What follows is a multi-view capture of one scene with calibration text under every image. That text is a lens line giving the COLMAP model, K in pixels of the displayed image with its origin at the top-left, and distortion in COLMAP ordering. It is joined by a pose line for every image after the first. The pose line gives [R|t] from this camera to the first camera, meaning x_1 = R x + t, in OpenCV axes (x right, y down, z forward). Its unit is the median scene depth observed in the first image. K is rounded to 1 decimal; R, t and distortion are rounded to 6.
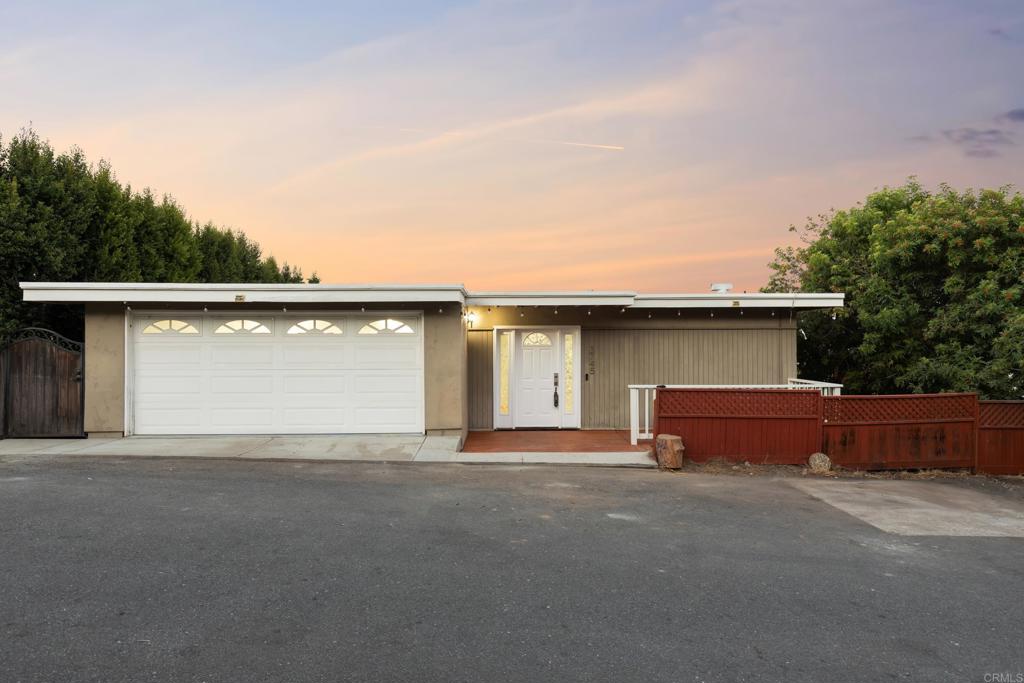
lens RADIAL K [[540.6, 0, 511.3], [0, 540.6, 339.5], [0, 0, 1]] dist [-0.003308, 0.001080]
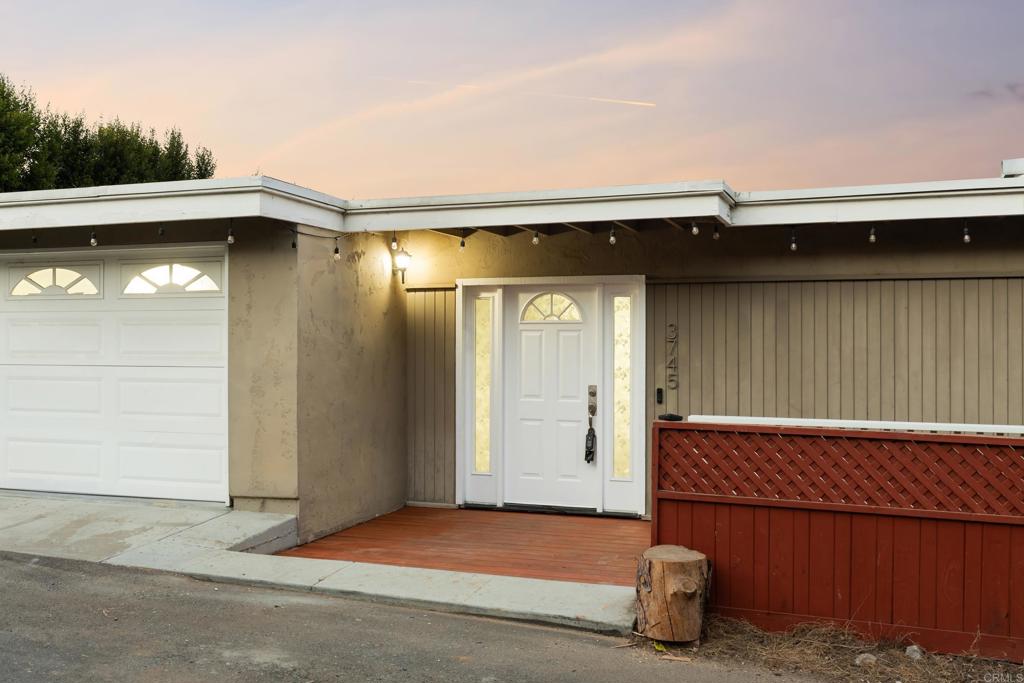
lens RADIAL K [[983.2, 0, 511.0], [0, 983.2, 340.5], [0, 0, 1]] dist [0.004143, 0.000000]
pose [[0.935058, 0.004110, -0.354471, 0.369249], [-0.001820, 0.999975, 0.006793, 0.025416], [0.354490, -0.005707, 0.935042, 0.286476]]
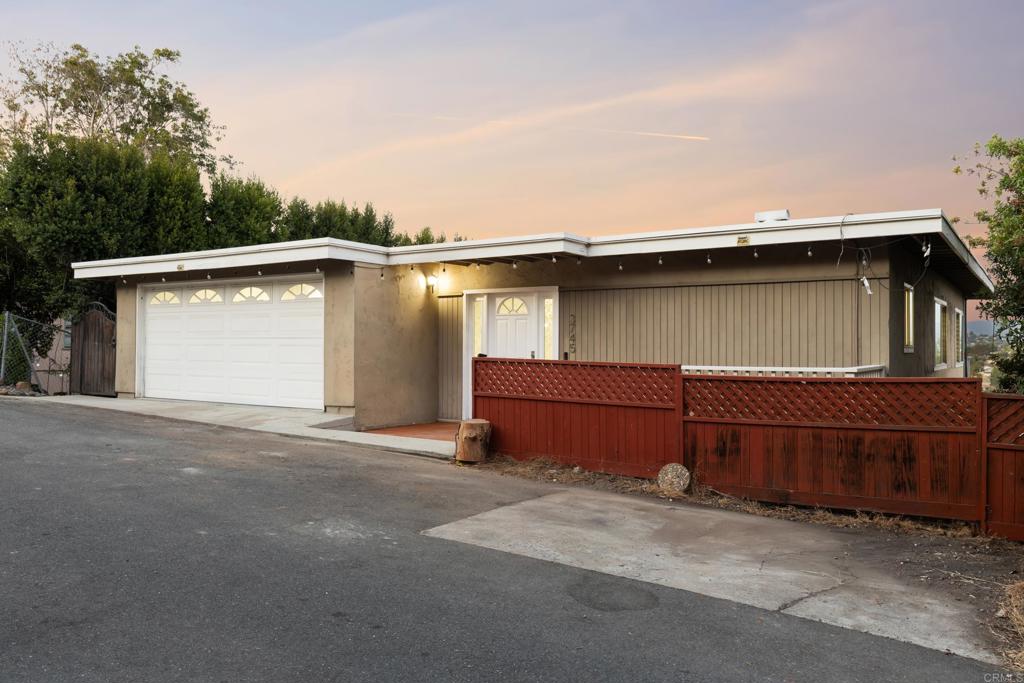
lens RADIAL K [[789.4, 0, 510.7], [0, 789.4, 338.6], [0, 0, 1]] dist [0.003420, -0.003831]
pose [[0.816890, 0.001513, -0.576791, 0.837042], [-0.003103, 0.999994, -0.001773, 0.057669], [0.576785, 0.003238, 0.816890, 0.112860]]
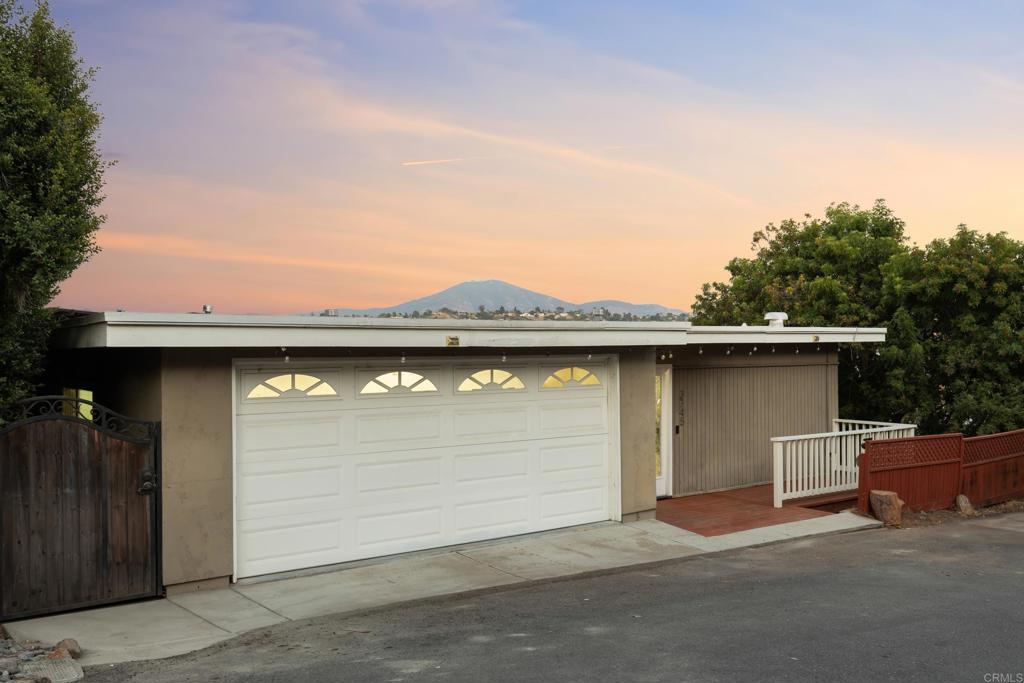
lens RADIAL K [[931.7, 0, 512.5], [0, 931.7, 343.5], [0, 0, 1]] dist [0.010920, 0.000000]
pose [[0.817258, -0.000741, 0.576272, -1.017060], [-0.000963, 0.999996, 0.002651, -0.071878], [-0.576272, -0.002721, 0.817254, 0.036910]]
